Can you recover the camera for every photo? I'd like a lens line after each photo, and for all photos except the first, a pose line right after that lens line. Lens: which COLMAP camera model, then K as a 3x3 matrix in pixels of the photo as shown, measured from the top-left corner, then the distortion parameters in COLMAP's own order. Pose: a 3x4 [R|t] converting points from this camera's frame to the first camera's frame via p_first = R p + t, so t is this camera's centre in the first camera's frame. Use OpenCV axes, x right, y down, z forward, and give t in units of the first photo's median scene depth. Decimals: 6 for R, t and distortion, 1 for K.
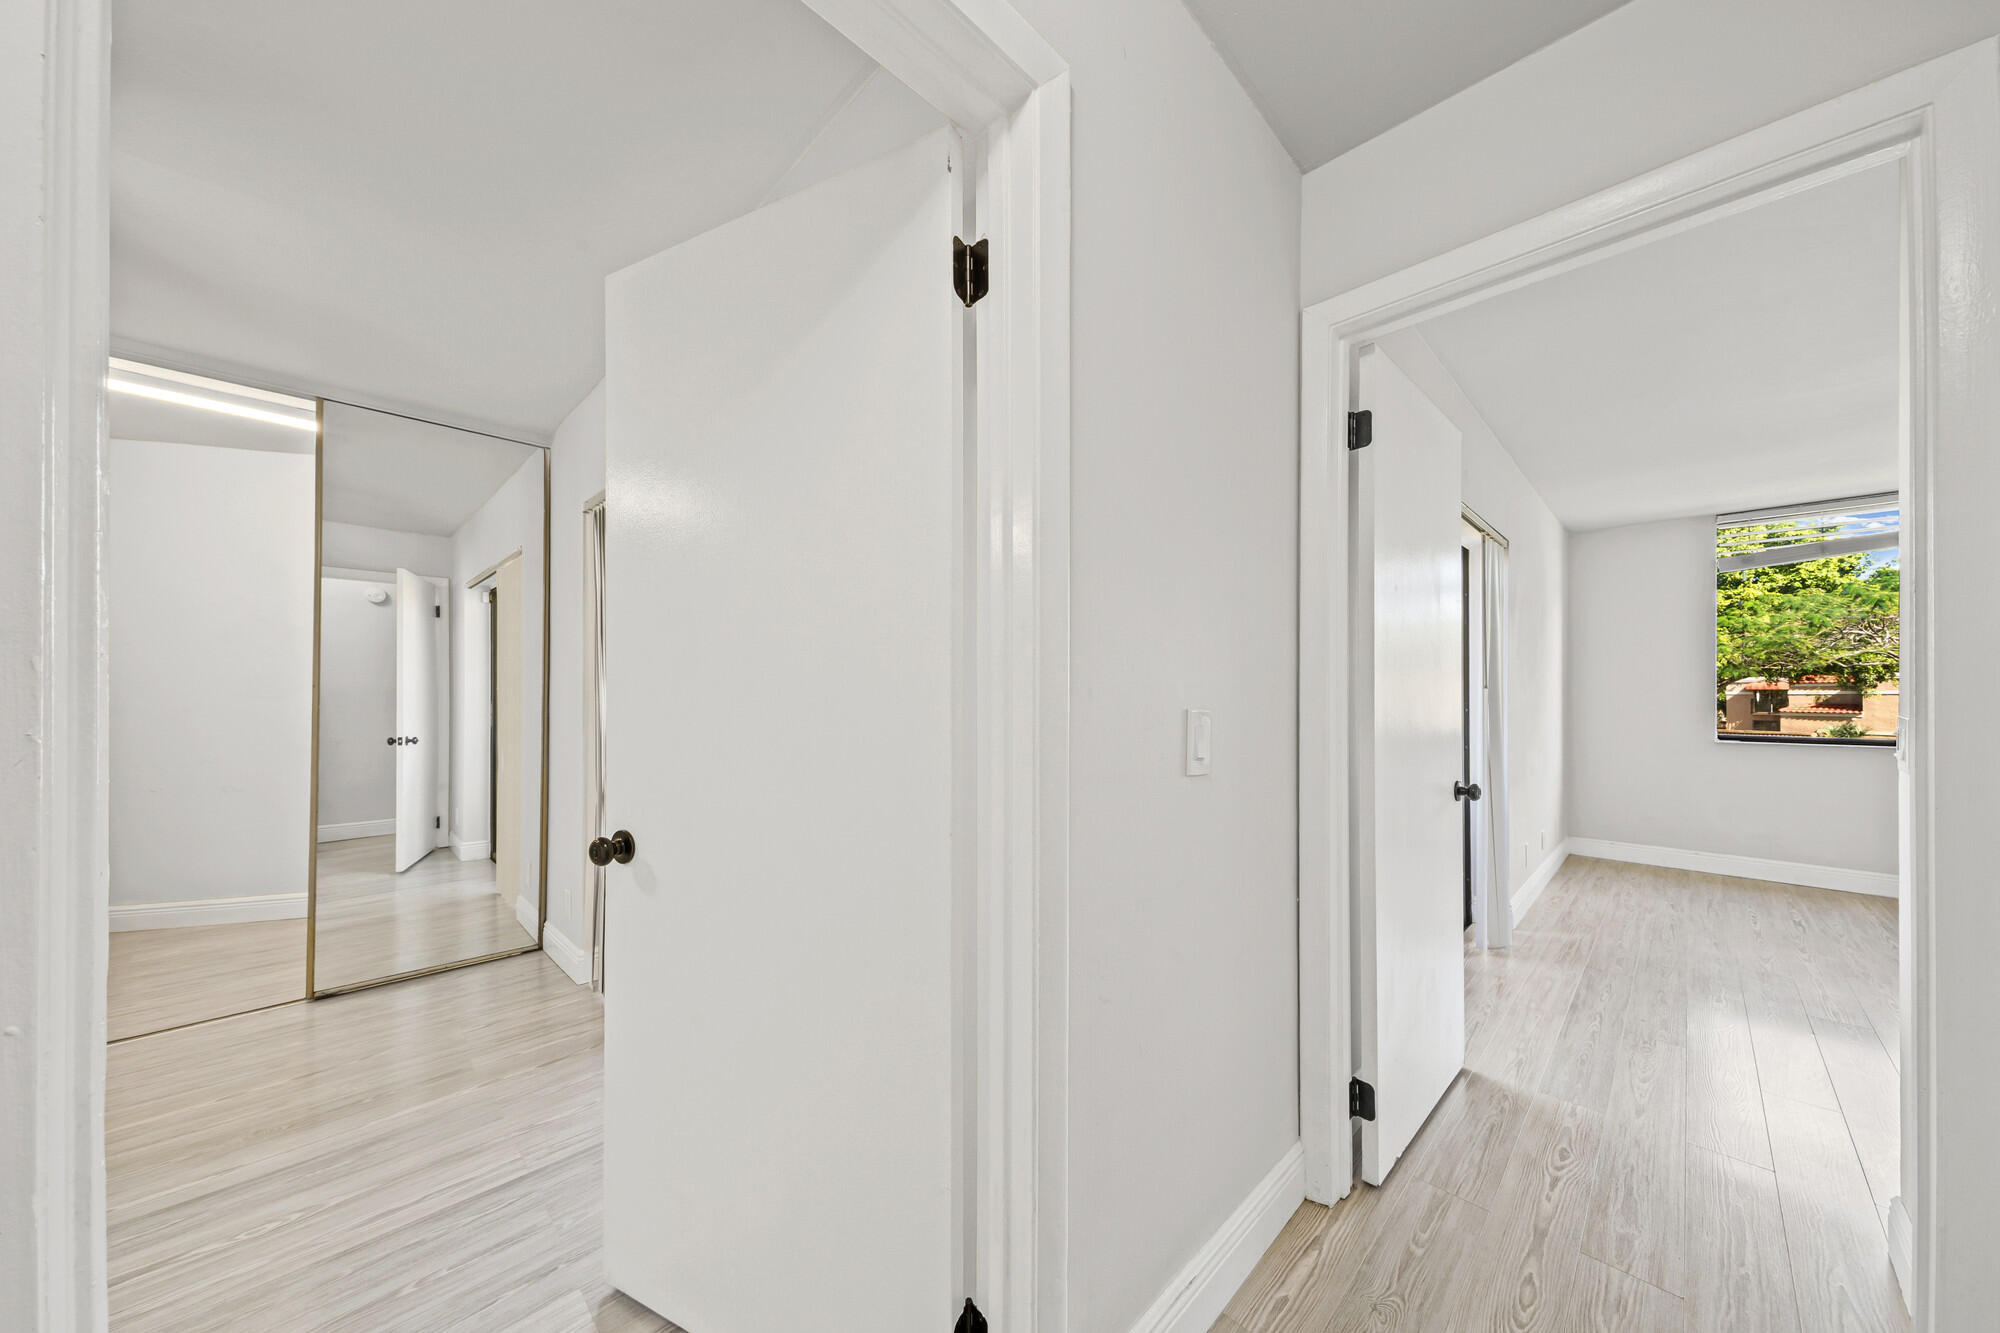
lens RADIAL K [[693.3, 0, 970.4], [0, 693.3, 677.7], [0, 0, 1]] dist [0.000025, 0.000015]
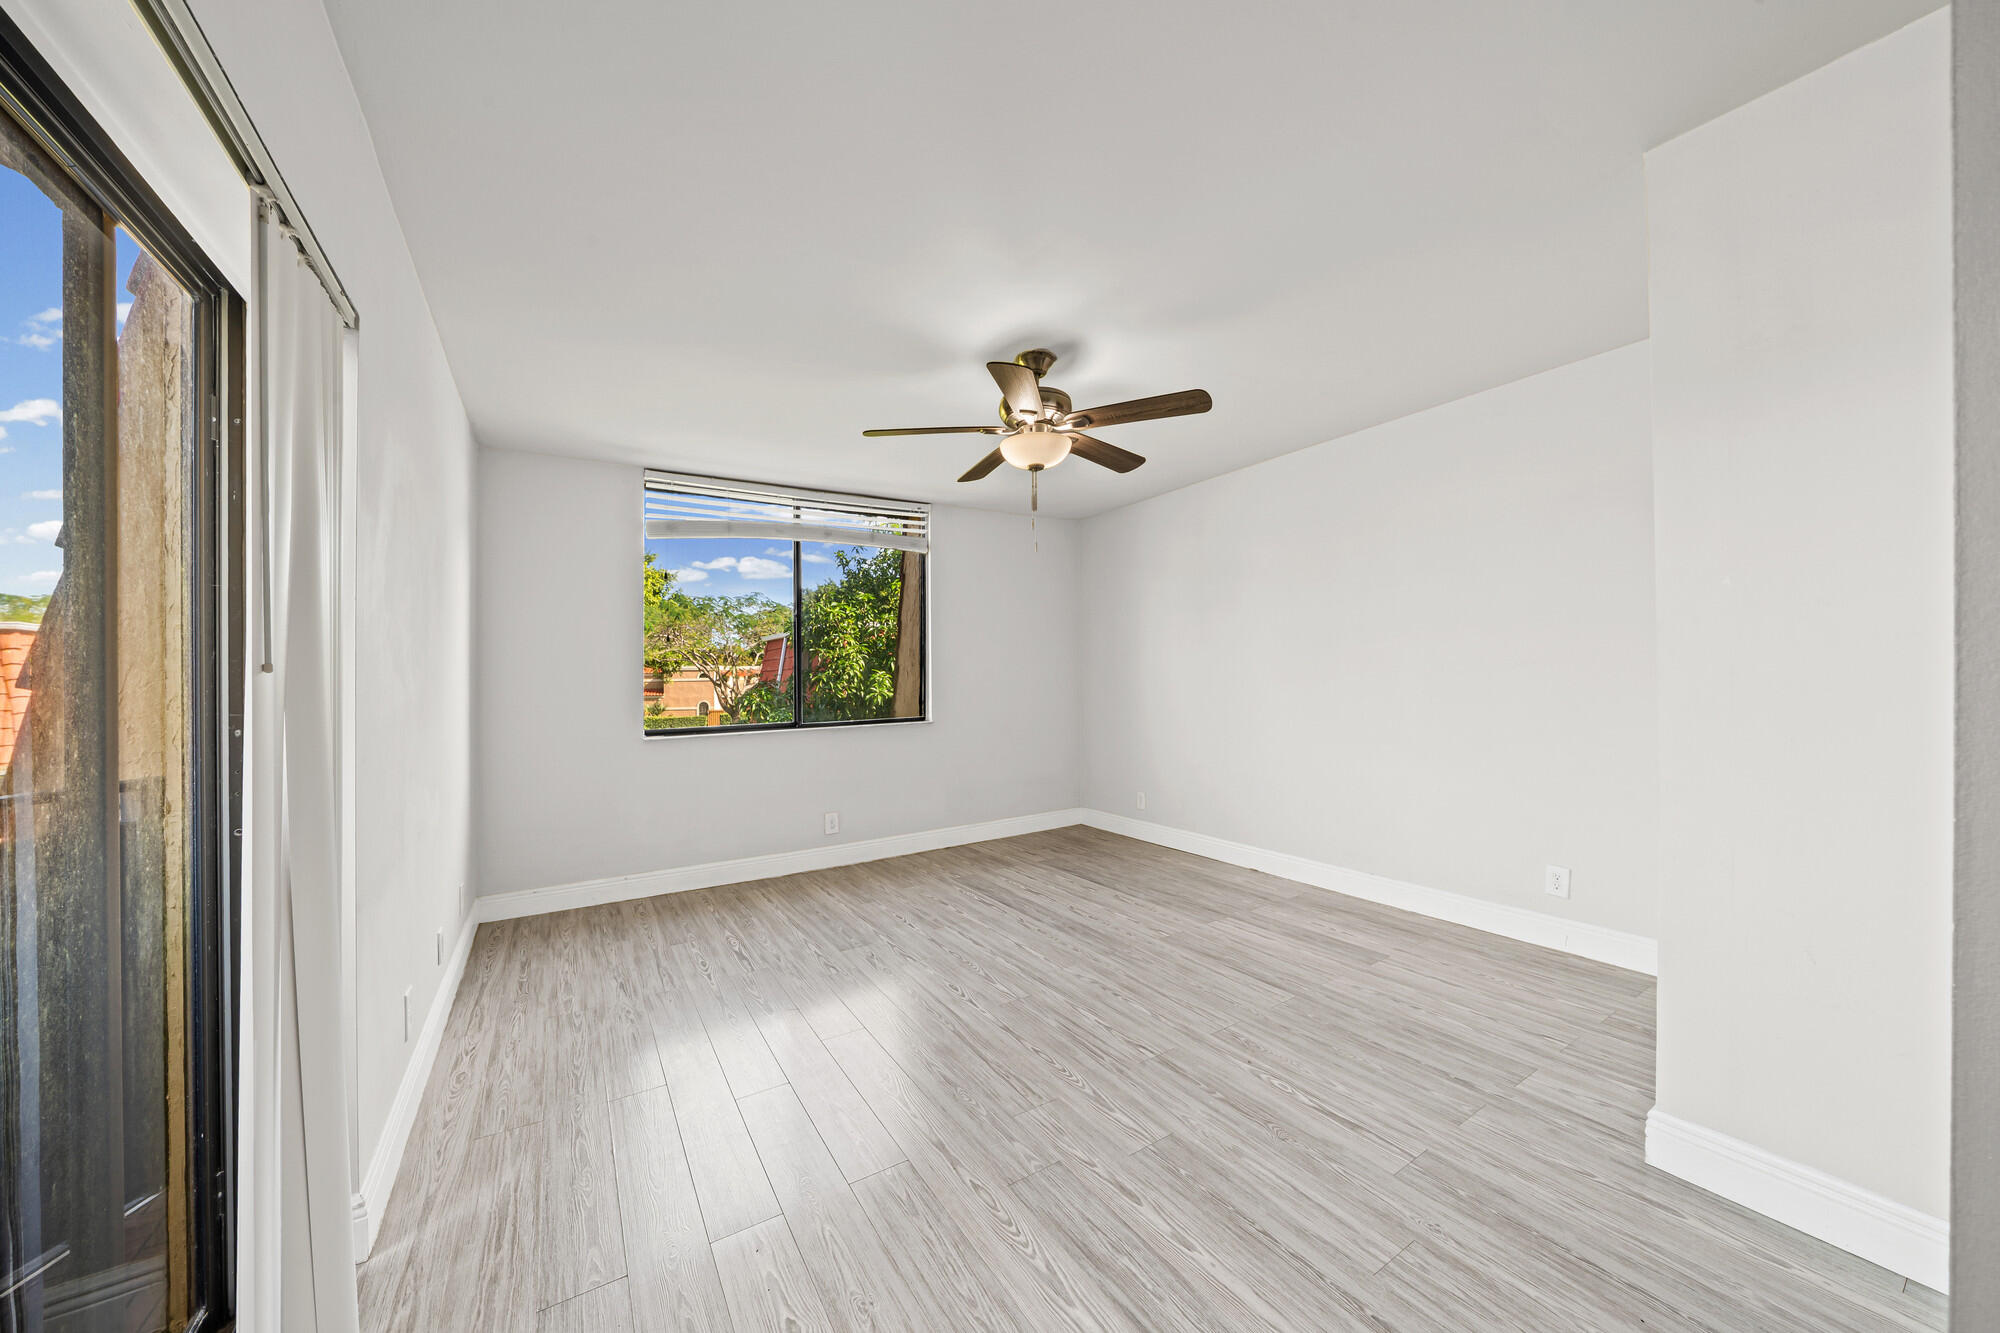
lens RADIAL K [[694.4, 0, 996.8], [0, 694.4, 670.7], [0, 0, 1]] dist [-0.001117, -0.000094]
pose [[0.204166, 0.002626, 0.978933, 0.063765], [-0.004606, 0.999988, -0.001722, 0.001915], [-0.978925, -0.004158, 0.204176, 0.077042]]
